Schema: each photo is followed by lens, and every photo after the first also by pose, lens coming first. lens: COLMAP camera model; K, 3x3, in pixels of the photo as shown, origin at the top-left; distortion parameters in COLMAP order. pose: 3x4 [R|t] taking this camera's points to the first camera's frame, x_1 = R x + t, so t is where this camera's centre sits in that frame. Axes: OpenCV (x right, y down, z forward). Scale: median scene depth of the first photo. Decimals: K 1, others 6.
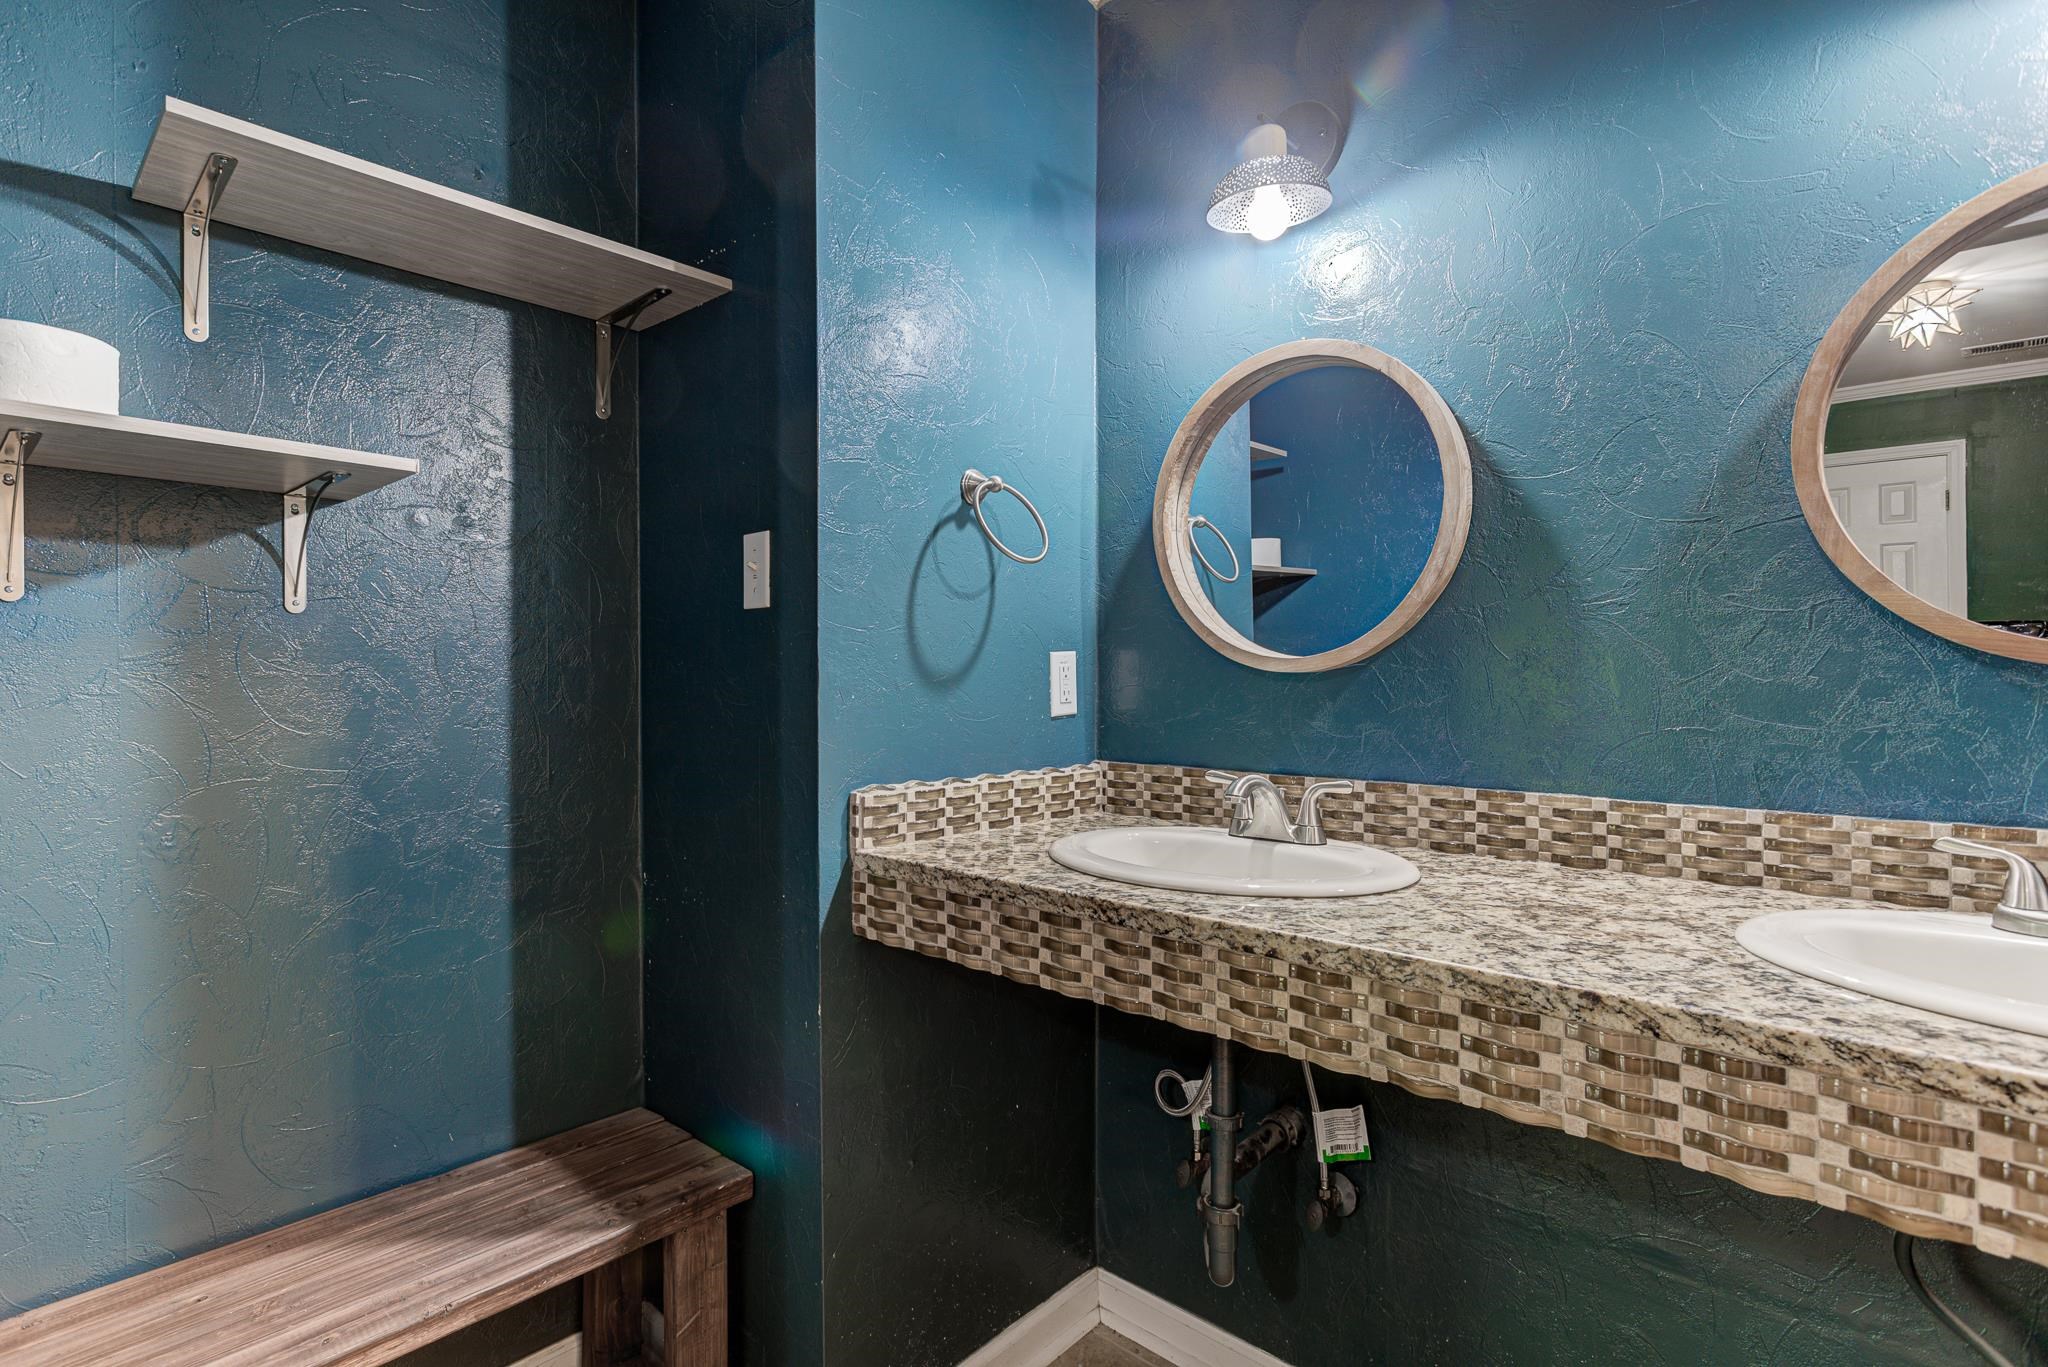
lens RADIAL K [[986.7, 0, 1017.3], [0, 986.7, 676.7], [0, 0, 1]] dist [-0.006122, 0.005314]
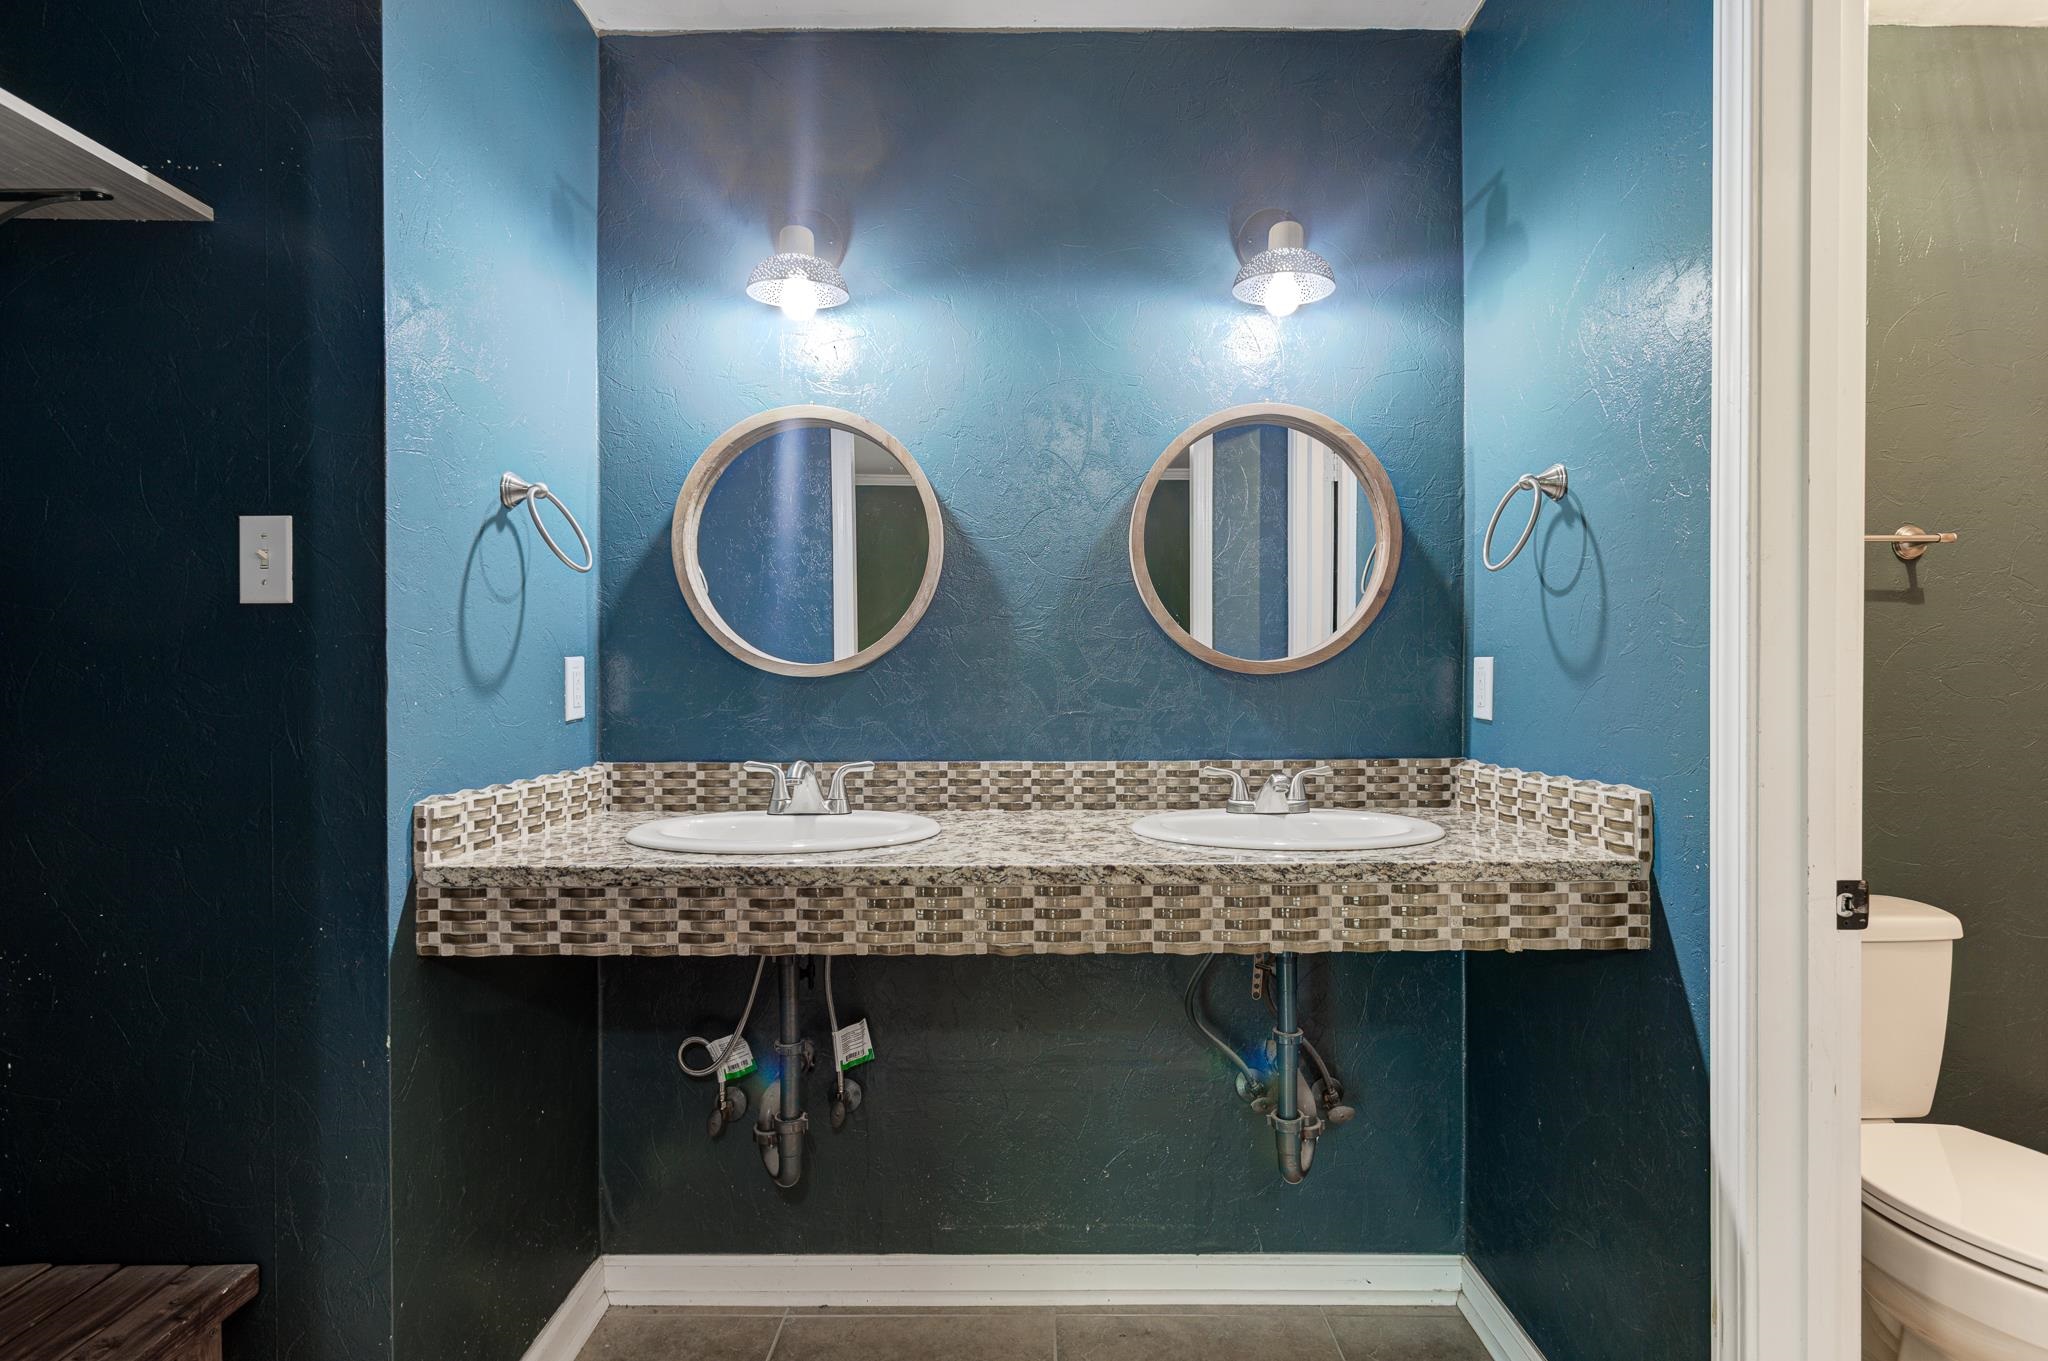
lens RADIAL K [[986.7, 0, 1040.1], [0, 986.7, 675.4], [0, 0, 1]] dist [-0.006122, 0.005314]
pose [[0.736965, -0.000454, 0.675930, -0.381152], [0.004933, 0.999977, -0.004706, 0.001244], [-0.675912, 0.006803, 0.736951, -0.099505]]
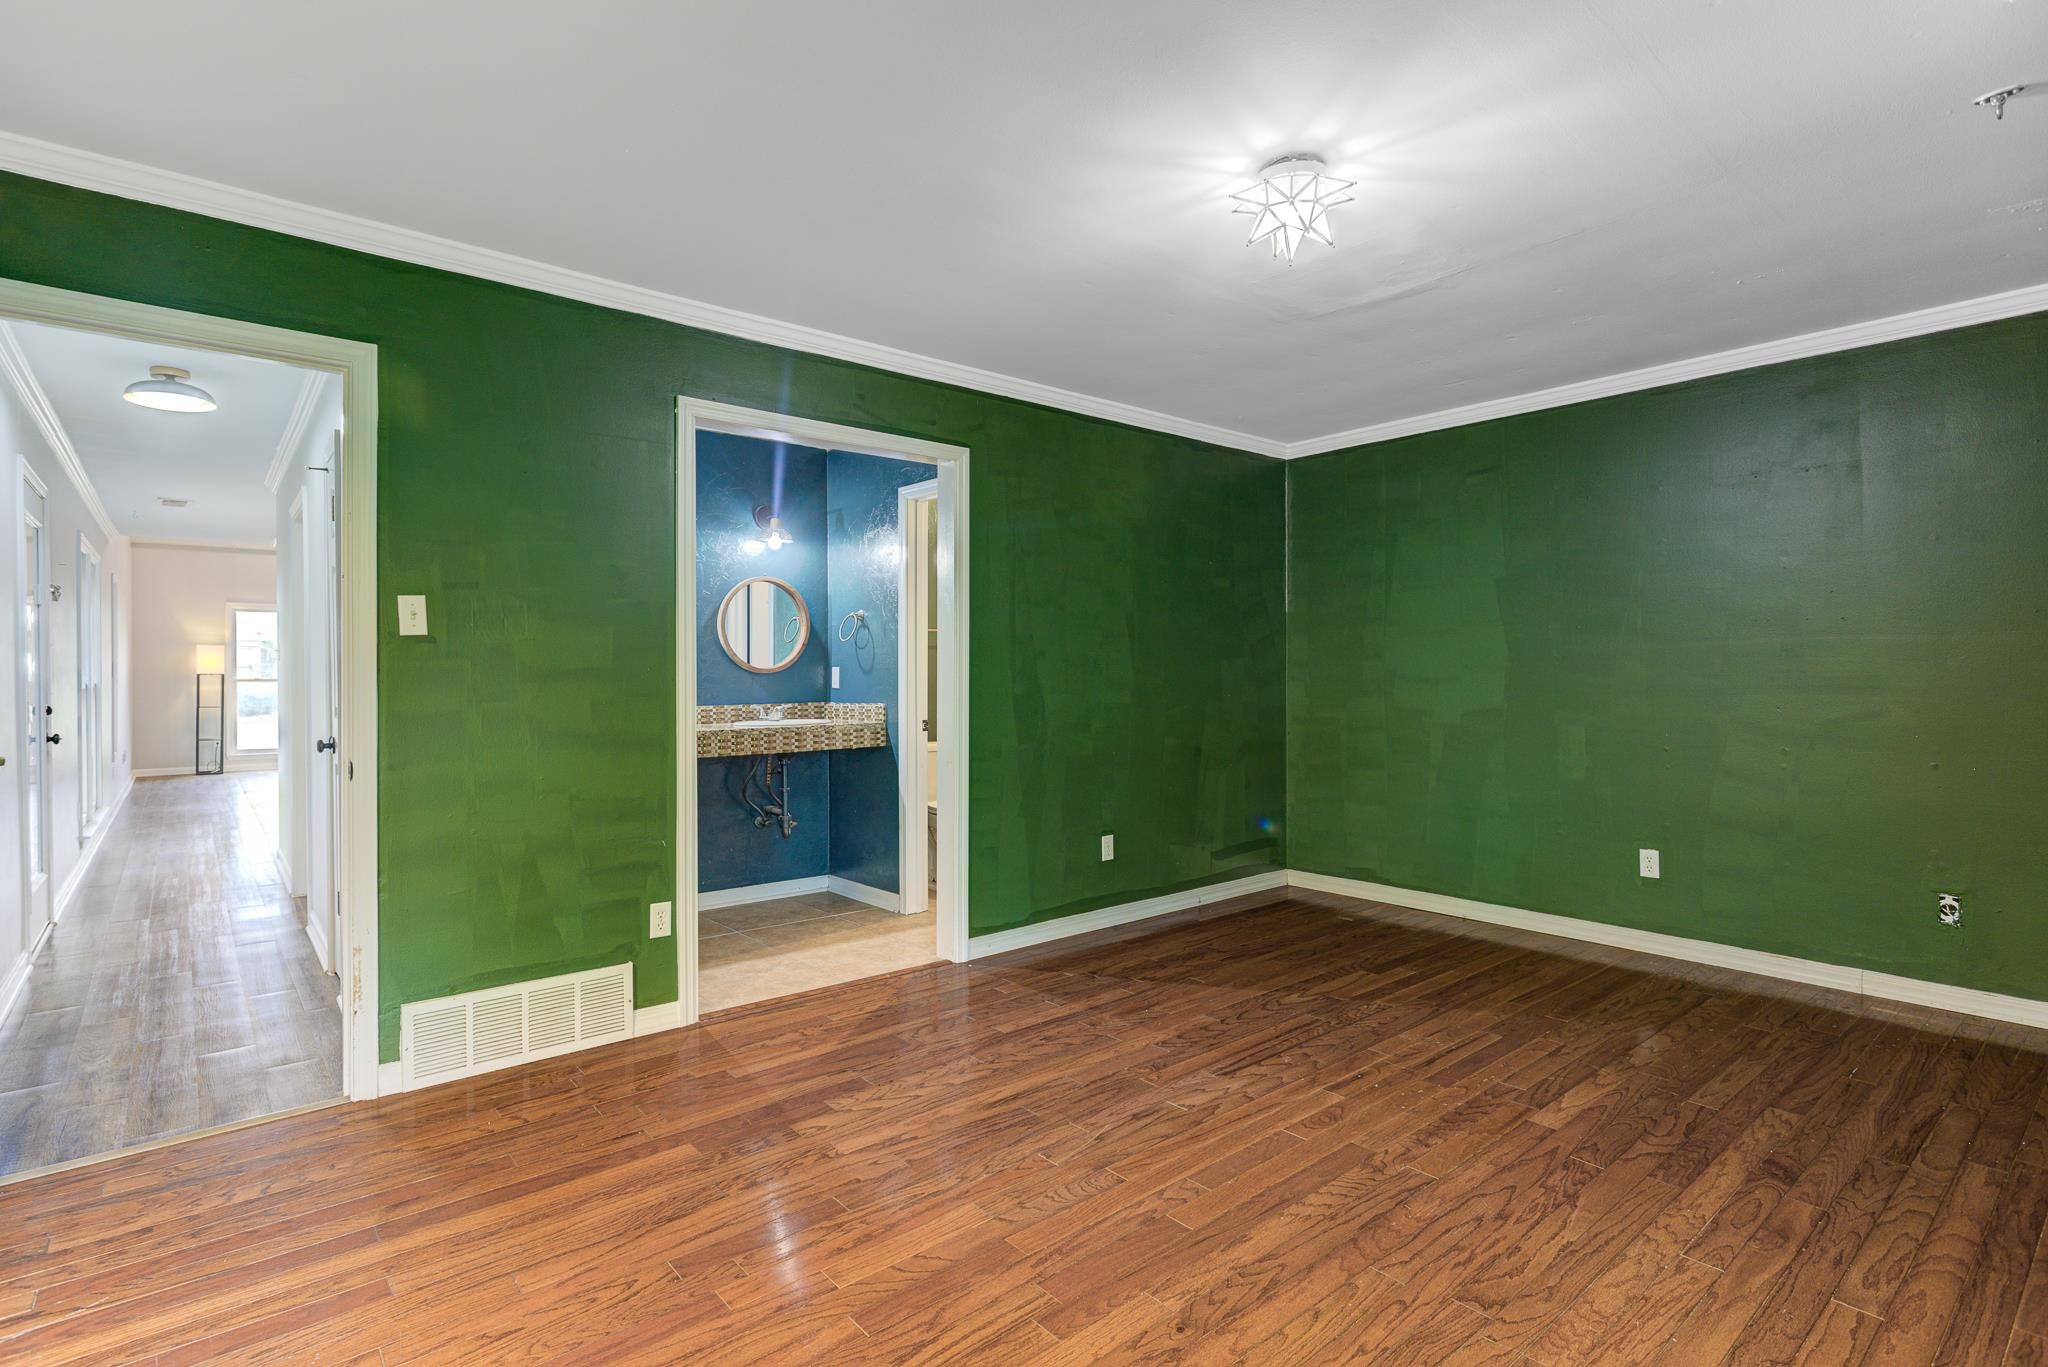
lens RADIAL K [[986.7, 0, 1019.9], [0, 986.7, 682.3], [0, 0, 1]] dist [-0.006122, 0.005314]
pose [[0.103344, -0.001631, 0.994644, -2.921534], [0.008542, 0.999963, 0.000752, 0.036423], [-0.994609, 0.008419, 0.103354, -0.675827]]
